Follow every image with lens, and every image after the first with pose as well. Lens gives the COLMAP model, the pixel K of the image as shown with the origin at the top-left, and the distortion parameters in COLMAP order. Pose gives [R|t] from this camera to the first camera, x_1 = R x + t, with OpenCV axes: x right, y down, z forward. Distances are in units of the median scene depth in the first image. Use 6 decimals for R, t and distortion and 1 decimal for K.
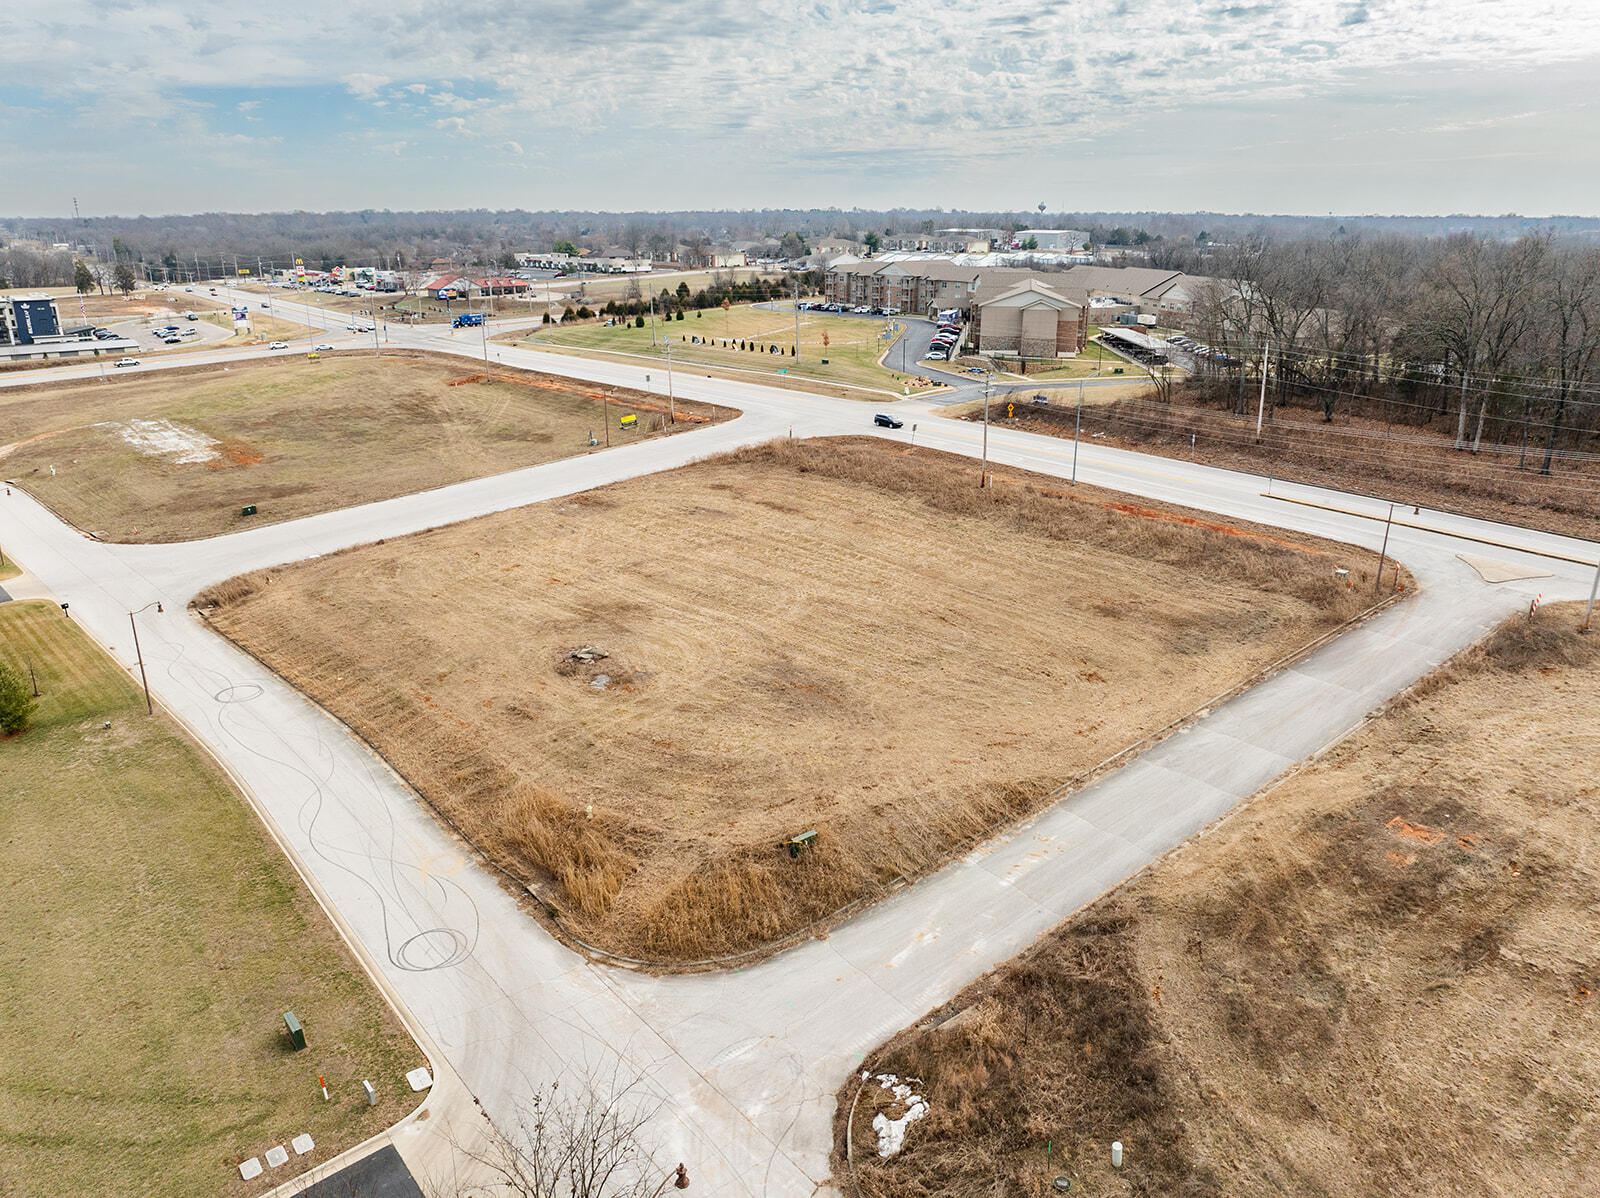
lens RADIAL K [[1129.7, 0, 808.1], [0, 1129.7, 595.6], [0, 0, 1]] dist [-0.044382, 0.014929]
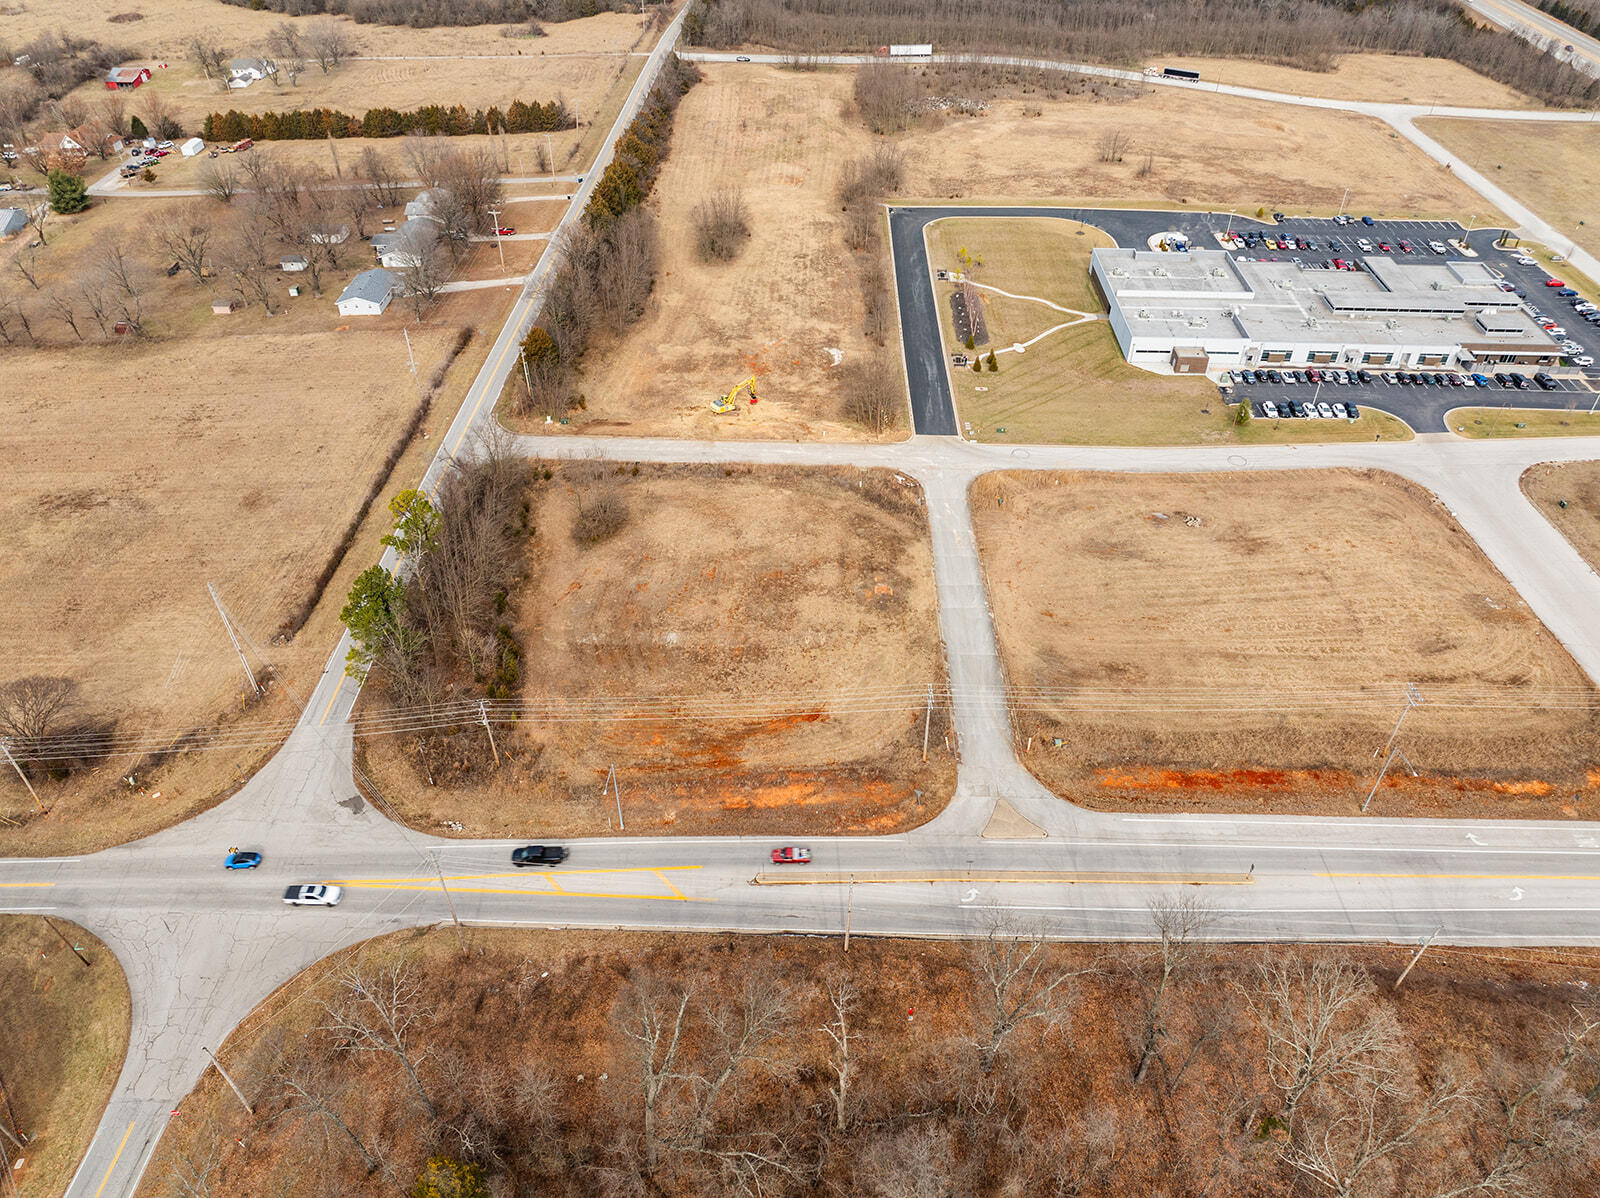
lens RADIAL K [[1129.7, 0, 808.1], [0, 1129.7, 595.6], [0, 0, 1]] dist [-0.044382, 0.014929]
pose [[-0.641555, 0.492742, -0.587888, 1.853450], [-0.253313, 0.587313, 0.768697, -1.527413], [0.724044, 0.642081, -0.251976, 1.243250]]
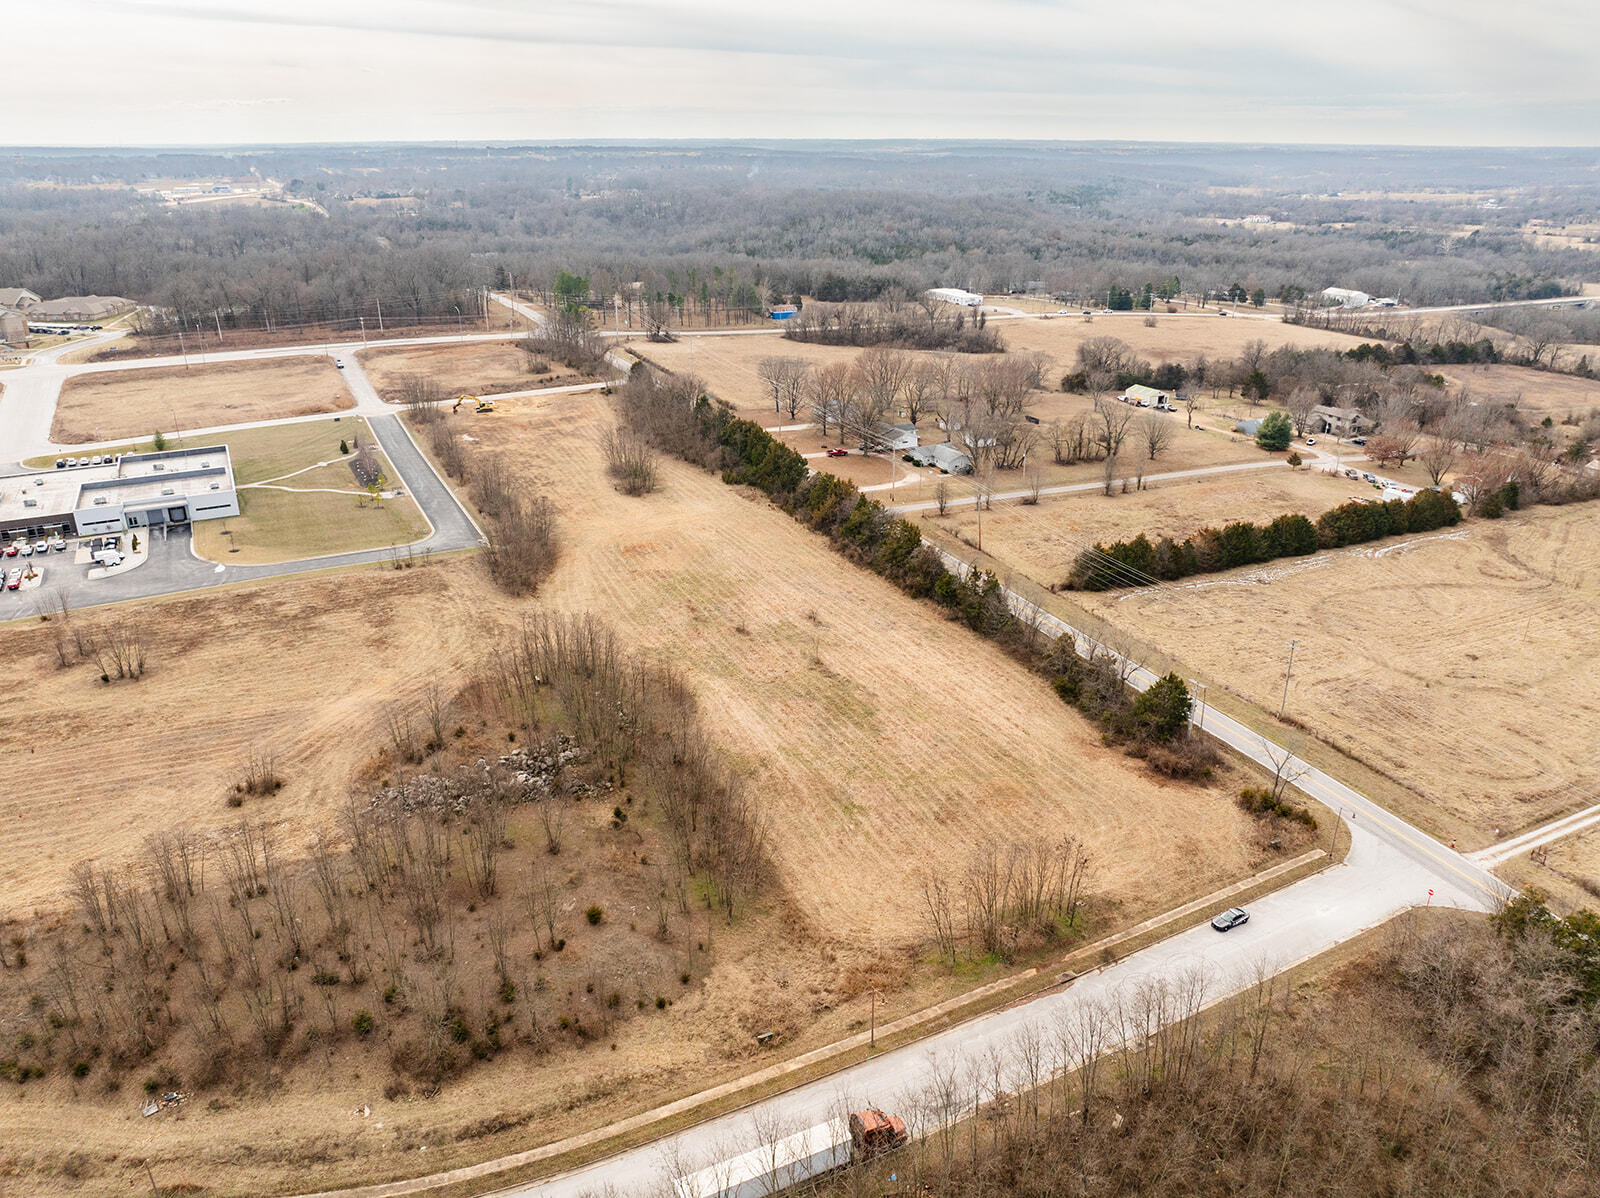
lens RADIAL K [[1129.7, 0, 808.1], [0, 1129.7, 595.6], [0, 0, 1]] dist [-0.044382, 0.014929]
pose [[0.198317, -0.365245, 0.909542, -4.129929], [0.318445, 0.901641, 0.292638, 0.169258], [-0.926964, 0.231604, 0.295121, -2.192758]]
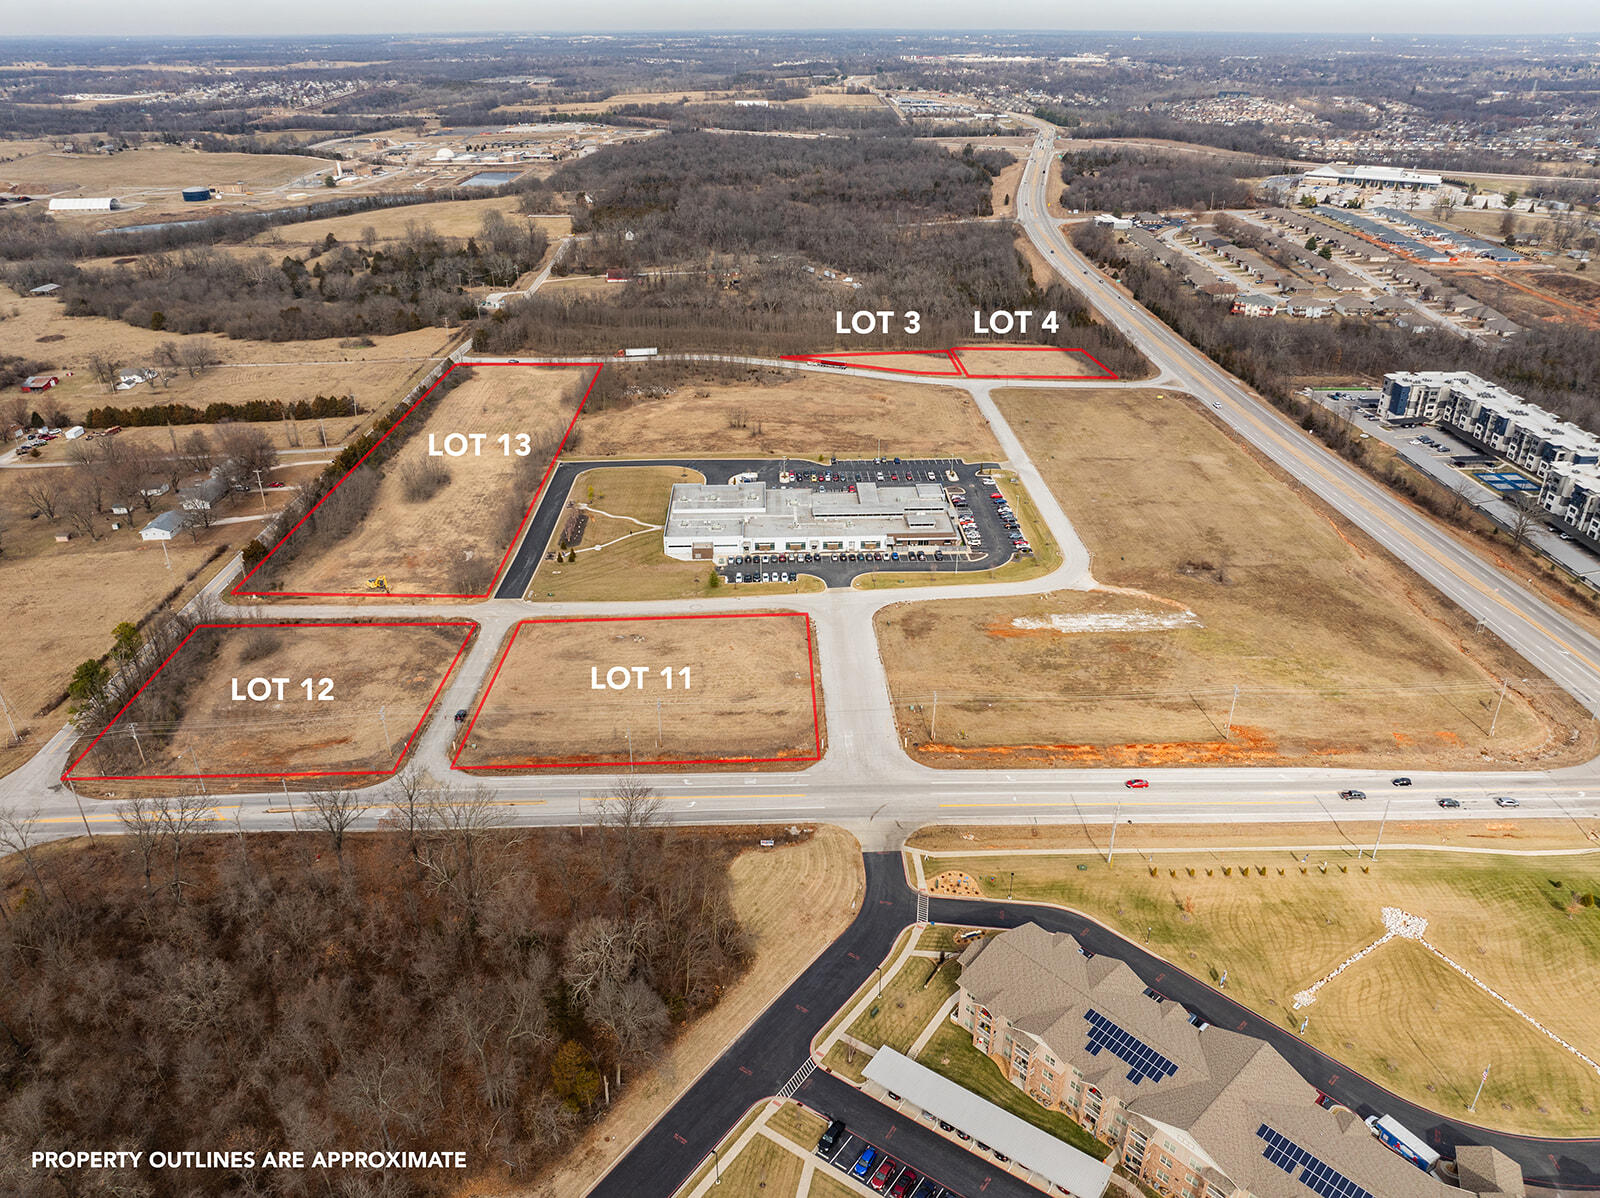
lens RADIAL K [[1131.8, 0, 807.8], [0, 1131.8, 600.8], [0, 0, 1]] dist [-0.021214, -0.023569]
pose [[-0.601200, 0.369599, -0.708488, 2.183458], [-0.257121, 0.749987, 0.609432, -2.610616], [0.756603, 0.548558, -0.355861, 2.913824]]
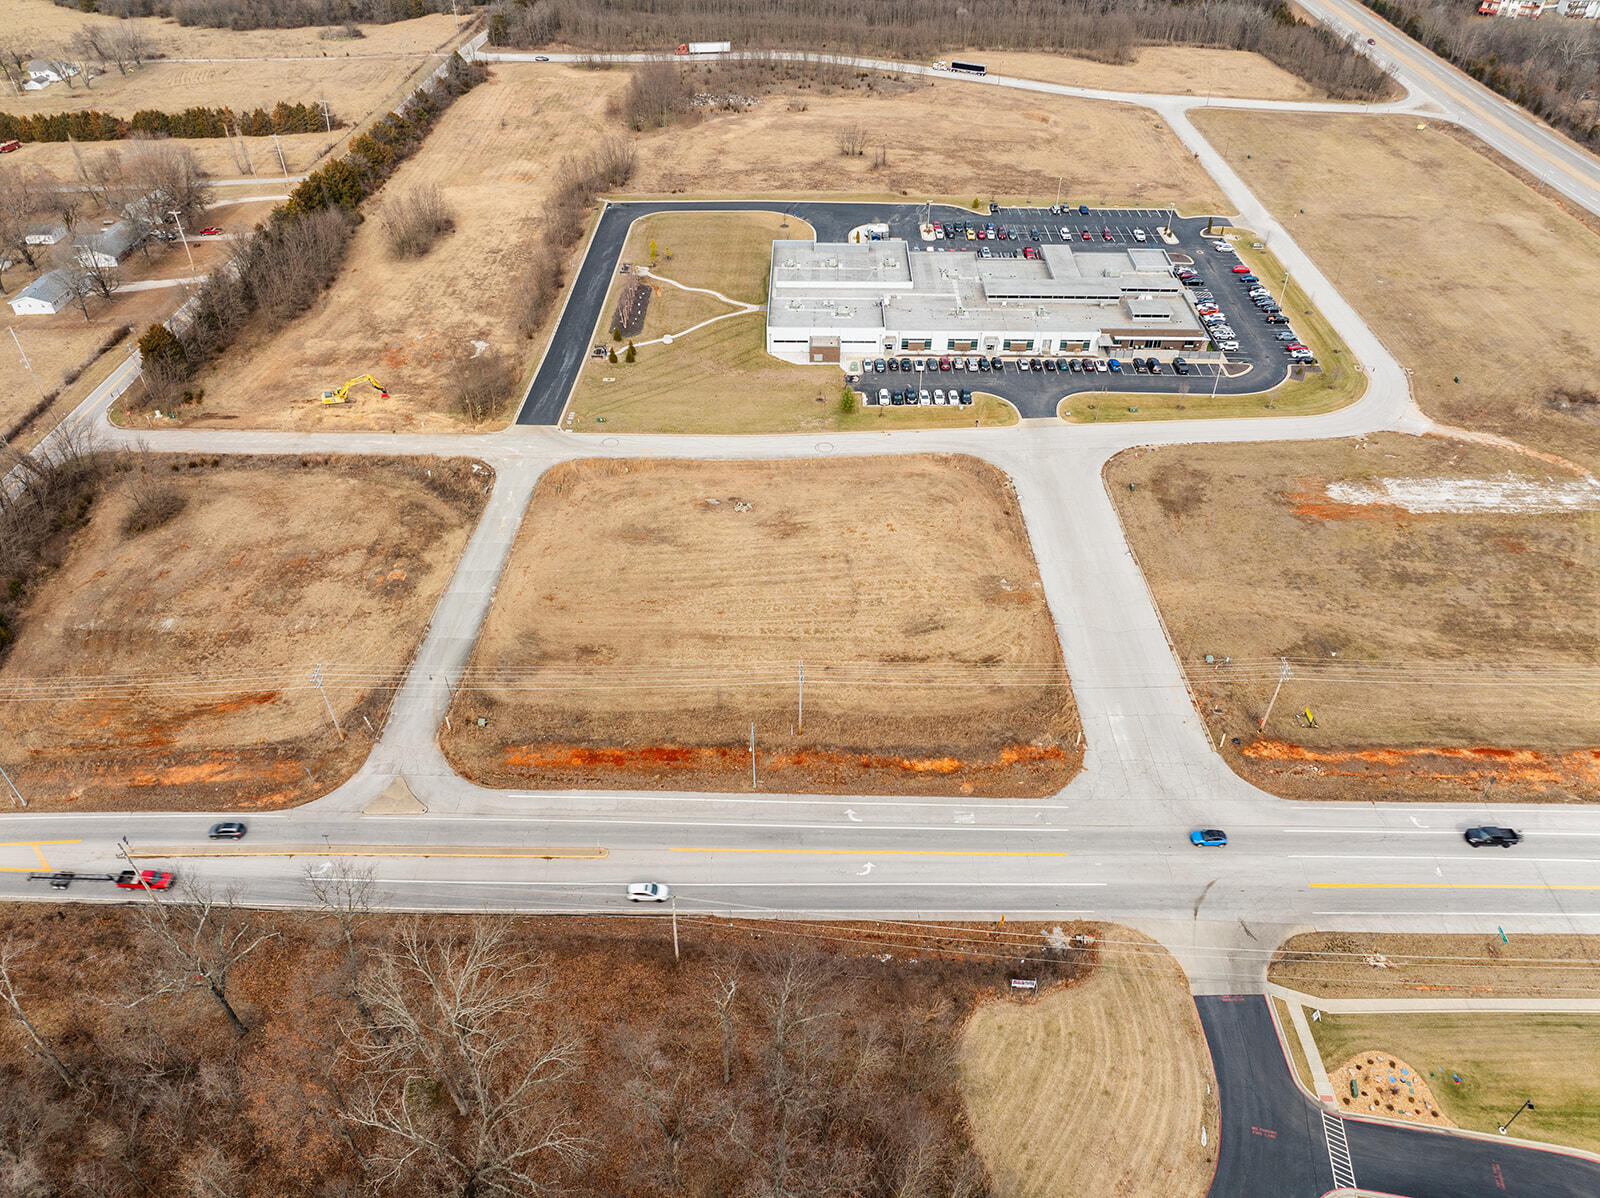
lens RADIAL K [[1129.7, 0, 808.1], [0, 1129.7, 595.6], [0, 0, 1]] dist [-0.044382, 0.014929]
pose [[-0.635207, 0.496952, -0.591228, 1.264154], [-0.252640, 0.589694, 0.767095, -1.778765], [0.729853, 0.636632, -0.249027, 1.982858]]
